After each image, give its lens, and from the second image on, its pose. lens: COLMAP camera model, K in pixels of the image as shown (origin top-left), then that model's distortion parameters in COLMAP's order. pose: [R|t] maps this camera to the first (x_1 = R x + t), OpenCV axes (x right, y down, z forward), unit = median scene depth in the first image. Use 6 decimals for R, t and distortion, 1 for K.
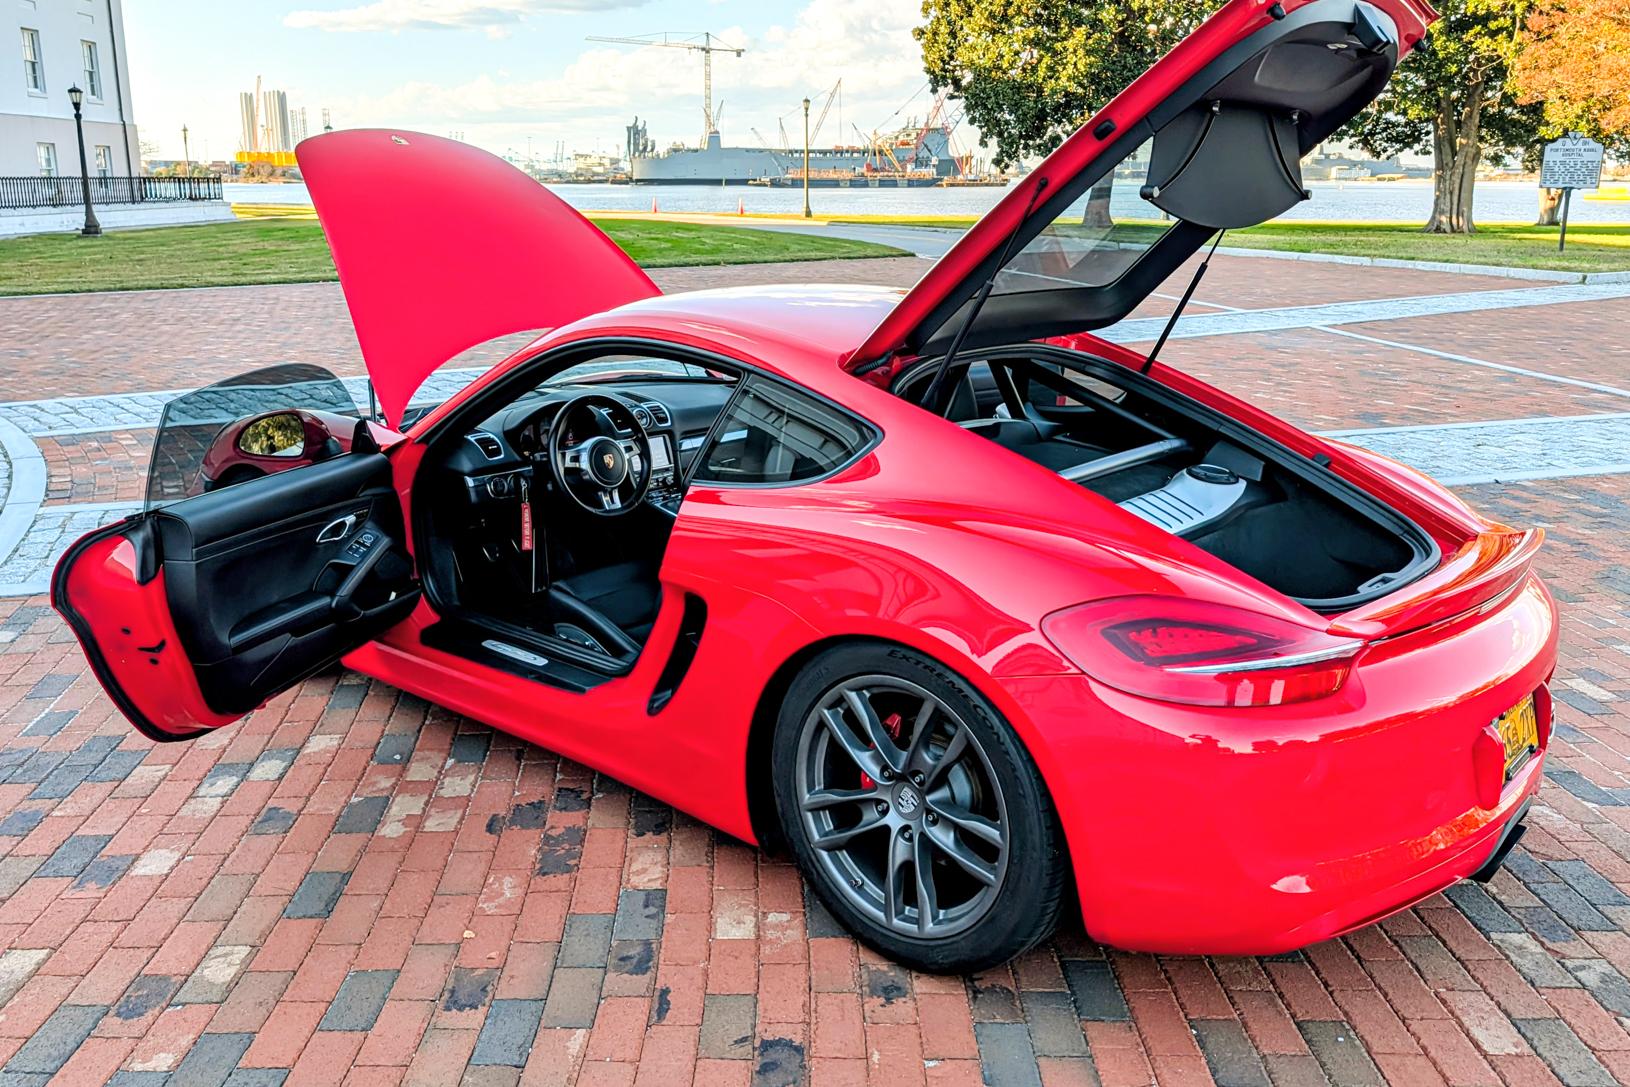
lens RADIAL K [[1374.1, 0, 776.4], [0, 1374.1, 527.3], [0, 0, 1]] dist [0.013141, -0.013924]
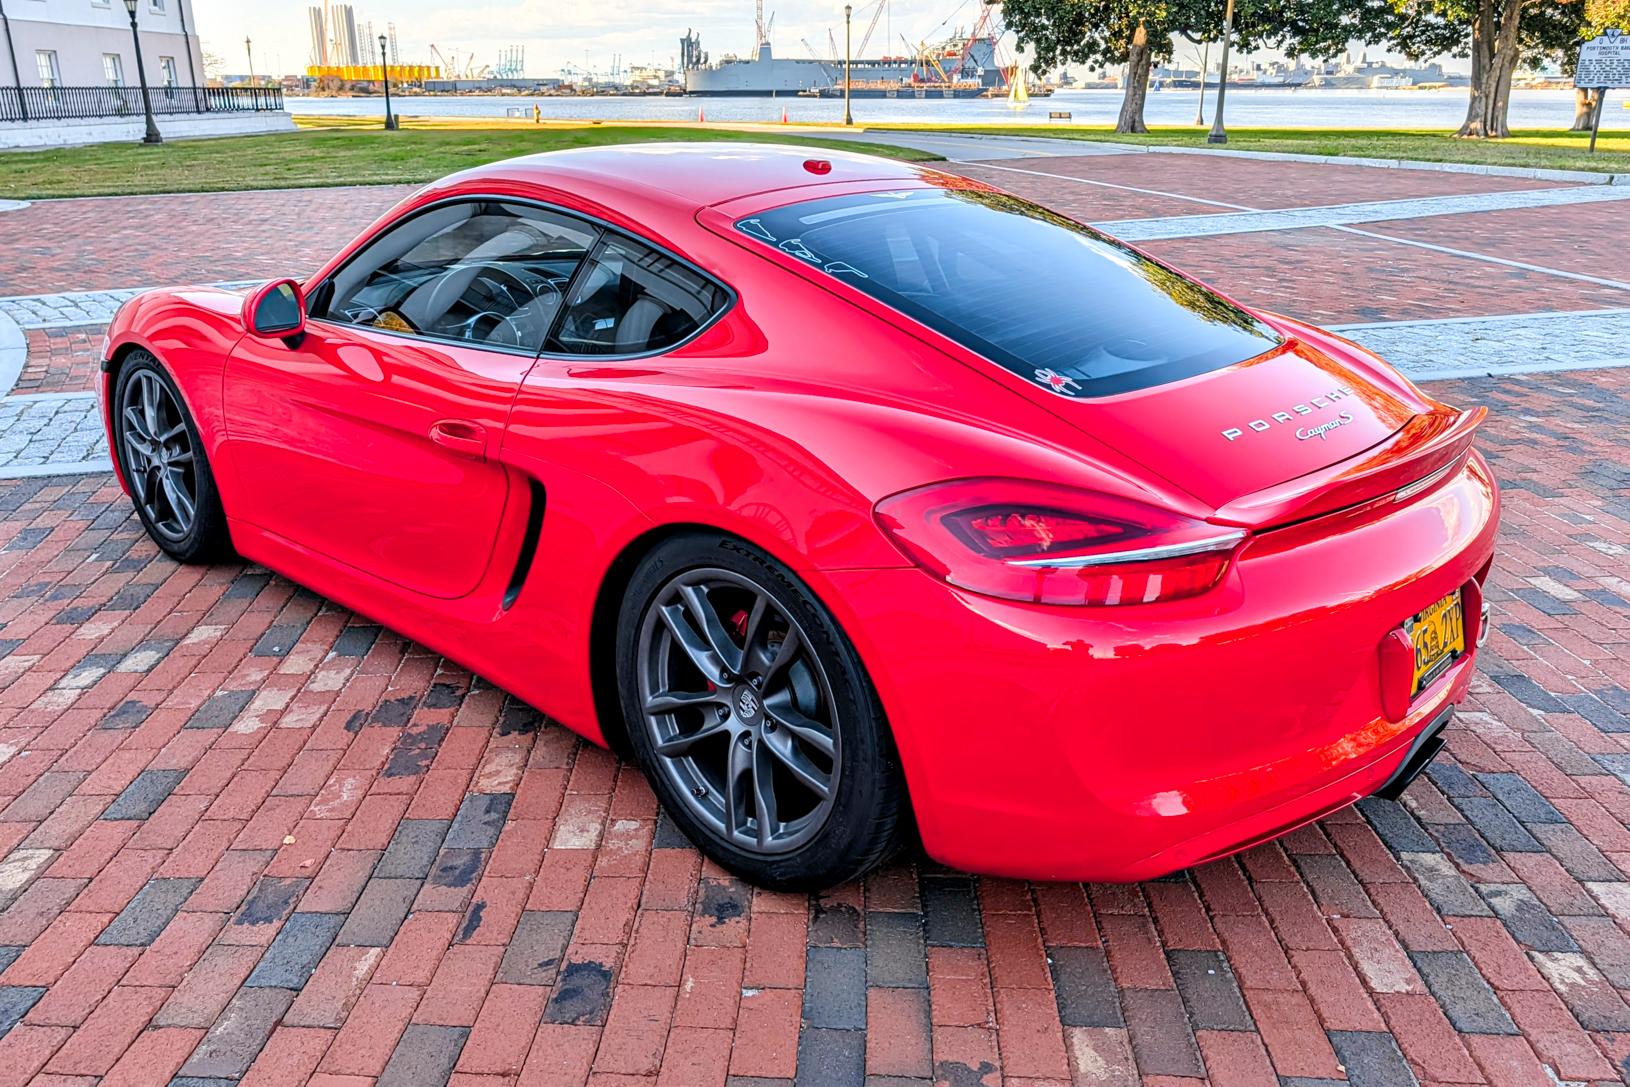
lens RADIAL K [[1290.1, 0, 783.0], [0, 1290.1, 554.6], [0, 0, 1]] dist [0.010404, -0.009358]
pose [[0.999430, 0.006625, -0.033095, 0.130188], [-0.003420, 0.995380, 0.095957, 0.016481], [0.033577, -0.095789, 0.994835, 0.146854]]
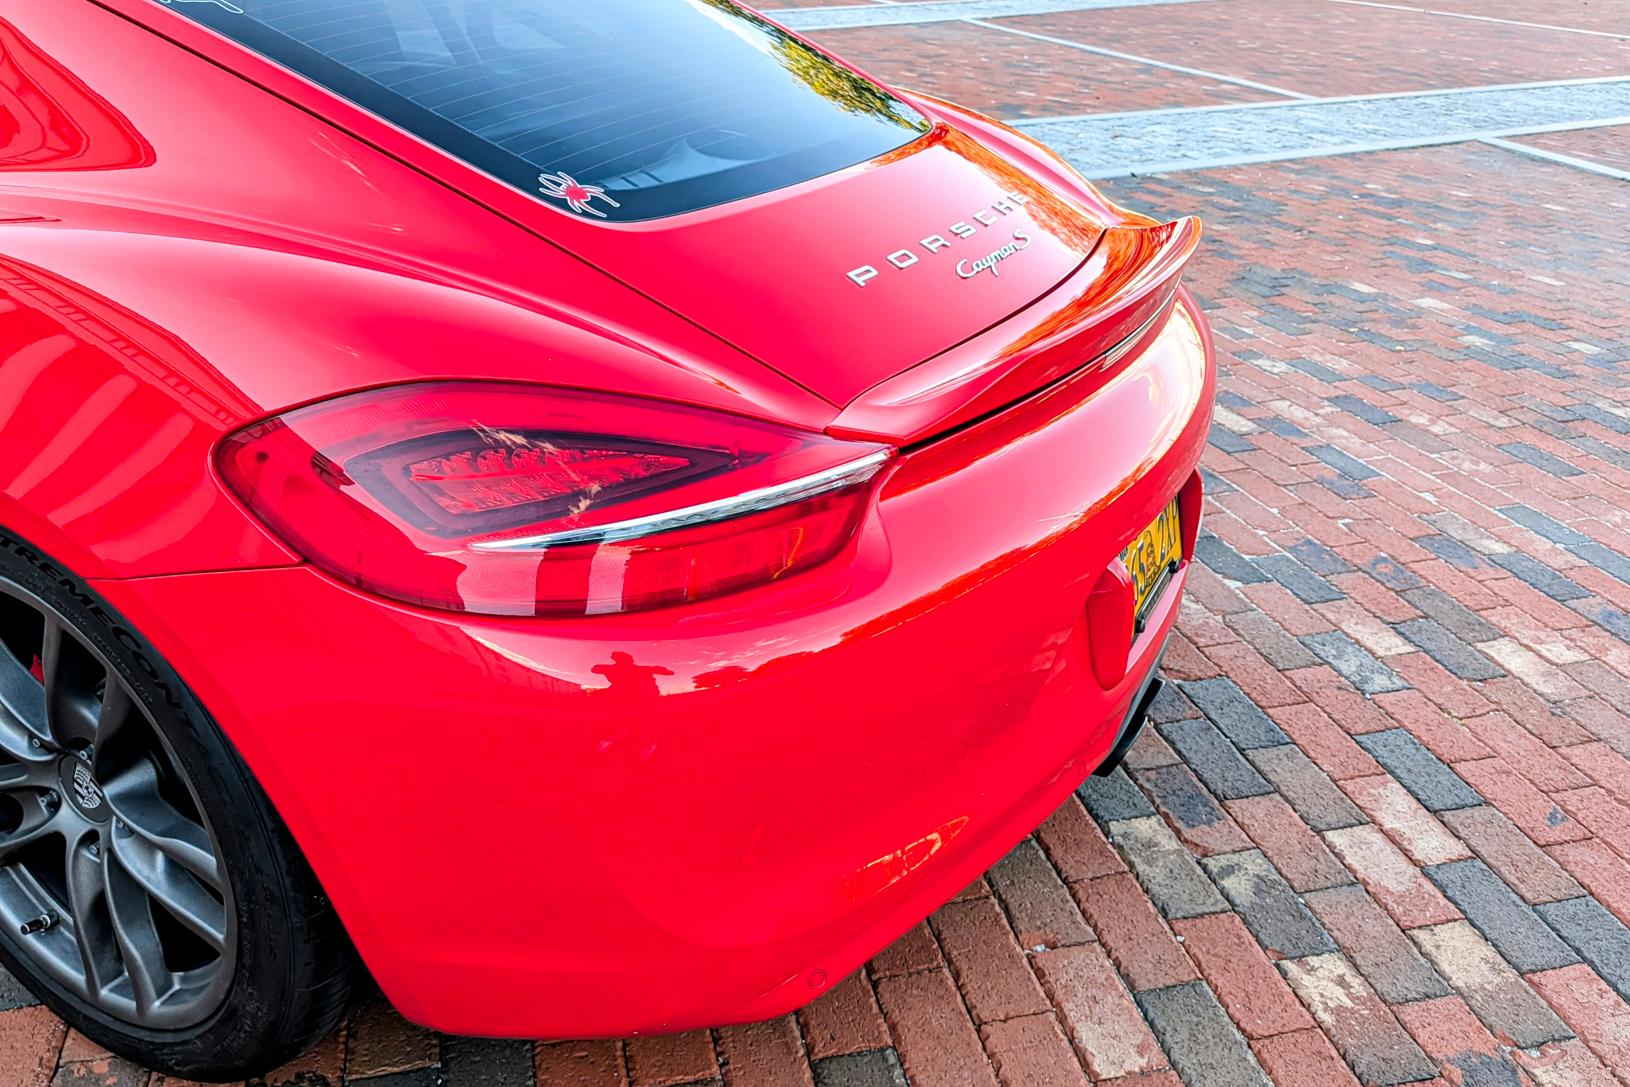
lens RADIAL K [[1290.1, 0, 825.7], [0, 1290.1, 537.0], [0, 0, 1]] dist [0.010404, -0.009358]
pose [[0.967072, -0.085548, 0.239694, 0.228123], [0.030387, 0.973887, 0.224989, 0.005283], [-0.252682, -0.210297, 0.944419, 0.437048]]
